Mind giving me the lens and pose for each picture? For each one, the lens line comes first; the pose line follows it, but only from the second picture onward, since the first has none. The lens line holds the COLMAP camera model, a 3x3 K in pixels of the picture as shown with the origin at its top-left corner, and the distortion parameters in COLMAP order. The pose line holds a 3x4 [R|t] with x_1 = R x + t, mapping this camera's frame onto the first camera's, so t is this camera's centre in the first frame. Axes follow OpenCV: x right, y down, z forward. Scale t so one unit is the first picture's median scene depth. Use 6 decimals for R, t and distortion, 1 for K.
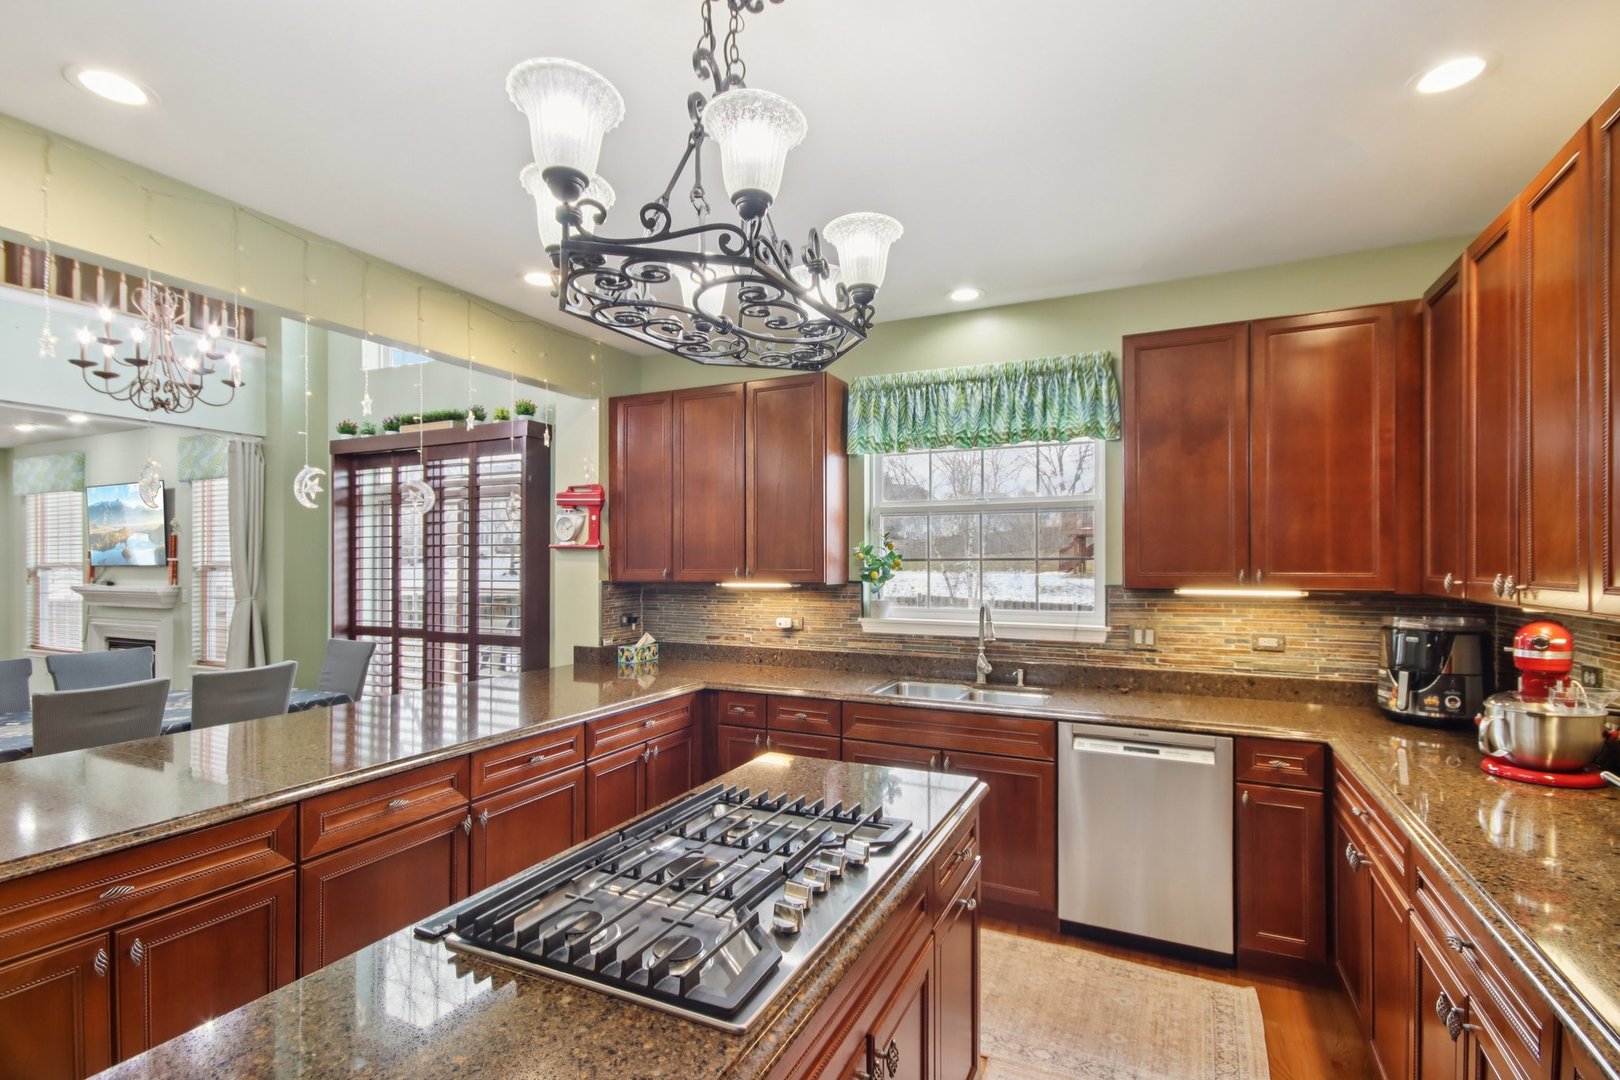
lens RADIAL K [[751.8, 0, 798.2], [0, 751.8, 554.4], [0, 0, 1]] dist [0.003850, -0.007891]
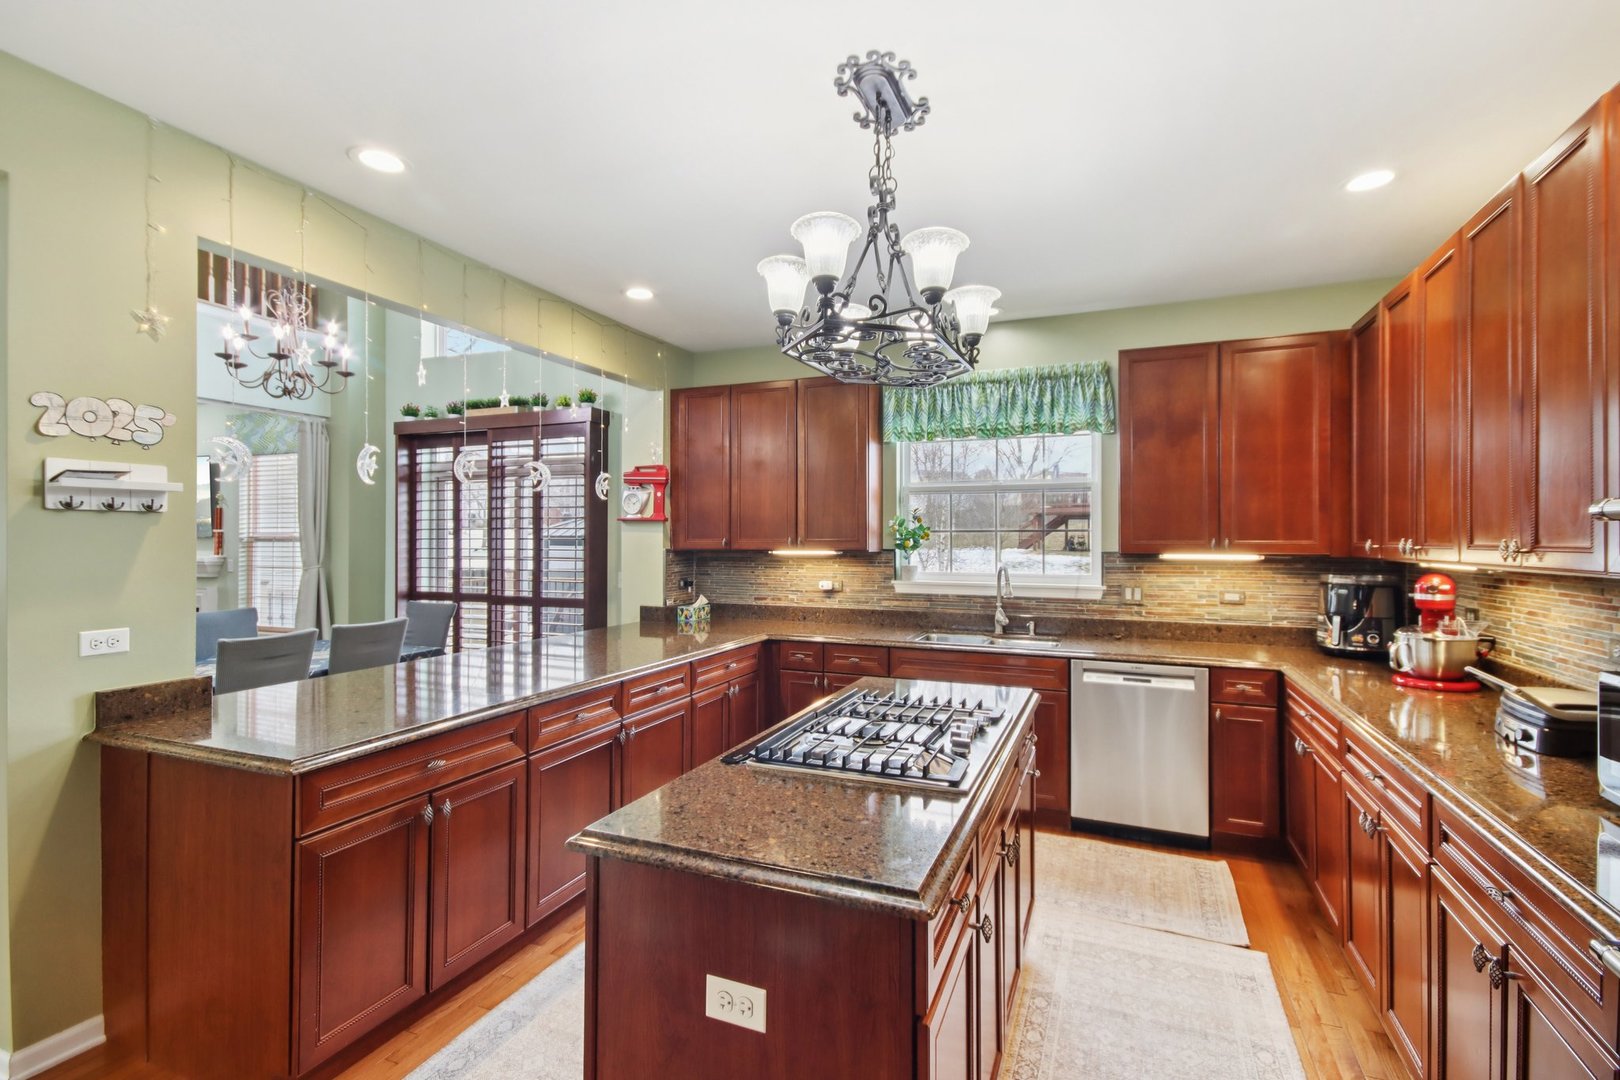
lens RADIAL K [[751.8, 0, 788.9], [0, 751.8, 528.3], [0, 0, 1]] dist [0.003850, -0.007891]
pose [[0.998821, 0.003954, 0.048376, -0.167151], [-0.003702, 0.999979, -0.005301, 0.011525], [-0.048396, 0.005116, 0.998815, -0.207621]]
